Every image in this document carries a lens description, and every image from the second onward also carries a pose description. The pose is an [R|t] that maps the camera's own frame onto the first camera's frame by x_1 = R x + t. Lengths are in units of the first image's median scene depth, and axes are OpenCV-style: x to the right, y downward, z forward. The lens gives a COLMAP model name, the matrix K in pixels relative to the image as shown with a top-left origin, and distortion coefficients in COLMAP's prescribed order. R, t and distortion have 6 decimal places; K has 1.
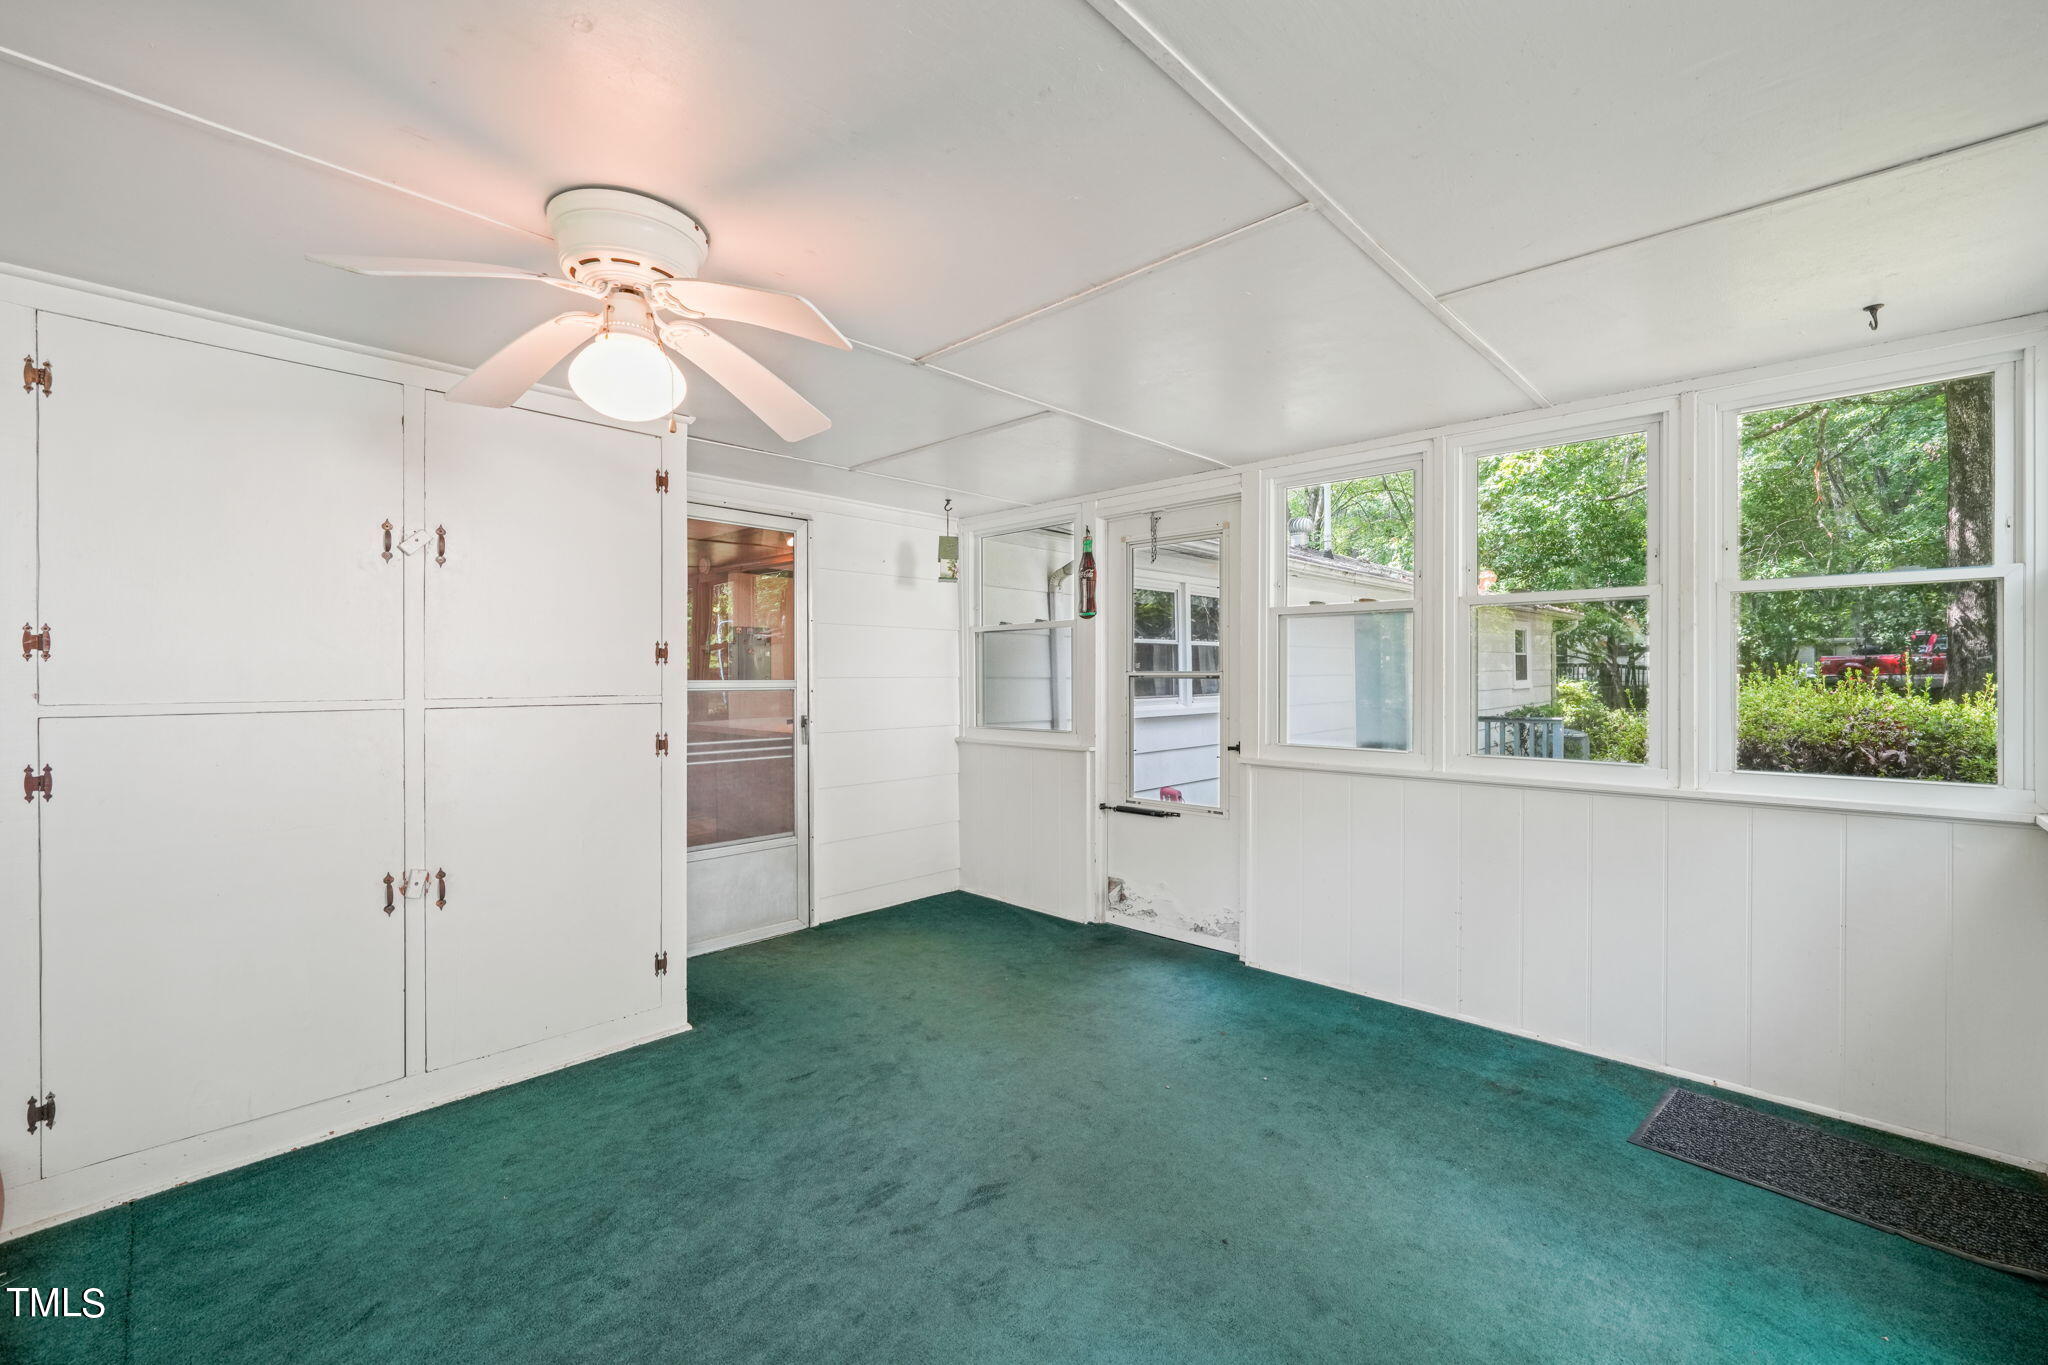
lens RADIAL K [[857.3, 0, 1033.8], [0, 857.3, 684.0], [0, 0, 1]] dist [-0.007535, 0.004548]
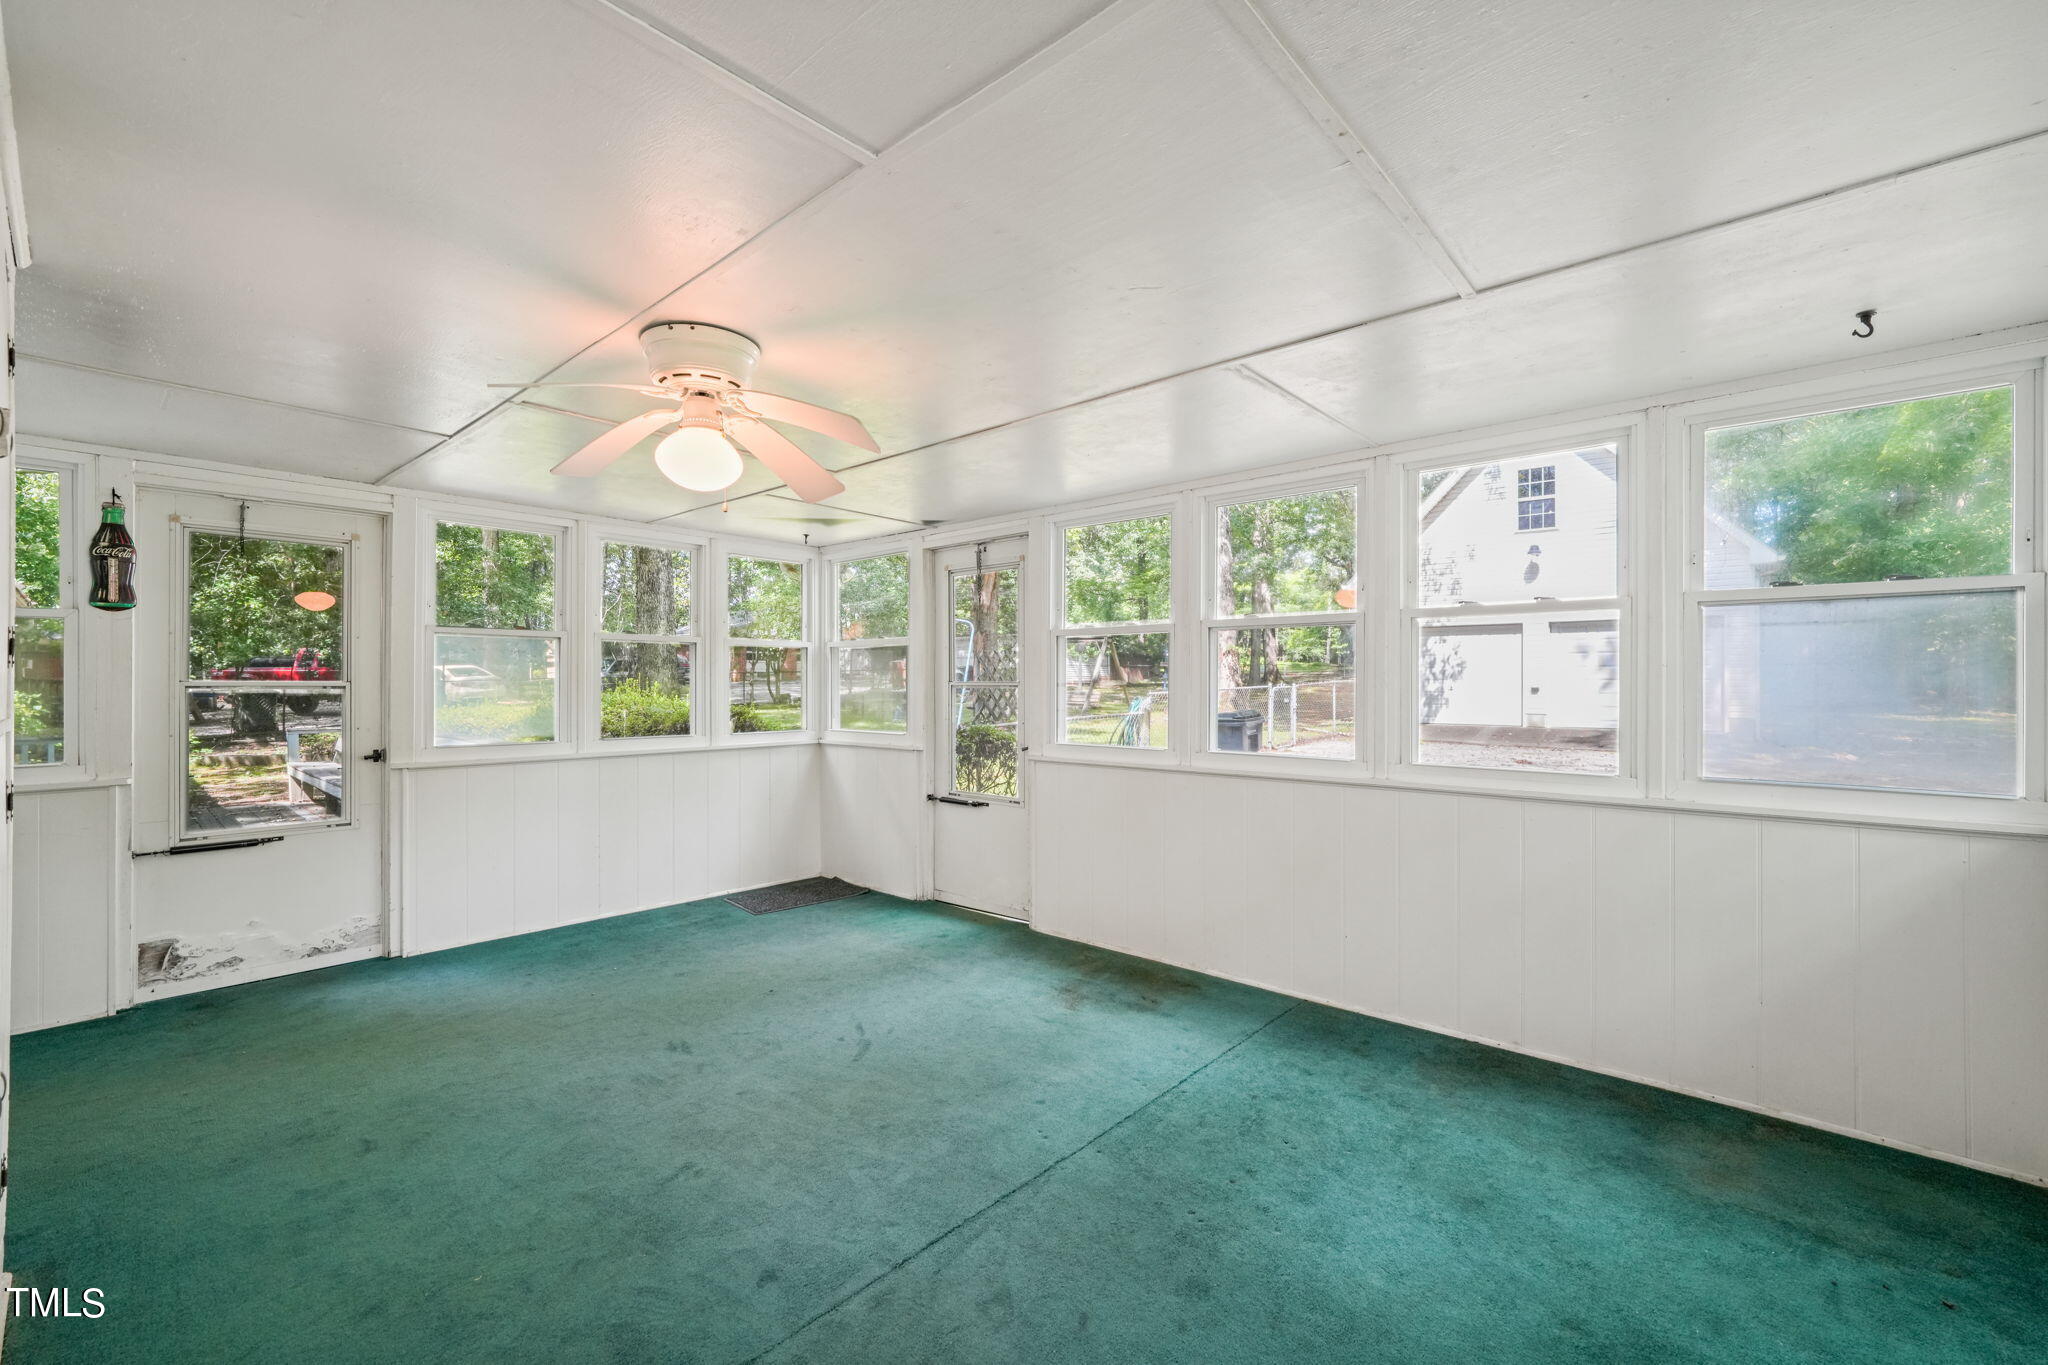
lens RADIAL K [[857.3, 0, 1033.8], [0, 857.3, 684.0], [0, 0, 1]] dist [-0.007535, 0.004548]
pose [[-0.034169, 0.002069, 0.999414, -0.974148], [0.010535, 0.999943, -0.001710, -0.002032], [-0.999361, 0.010470, -0.034189, 0.288485]]
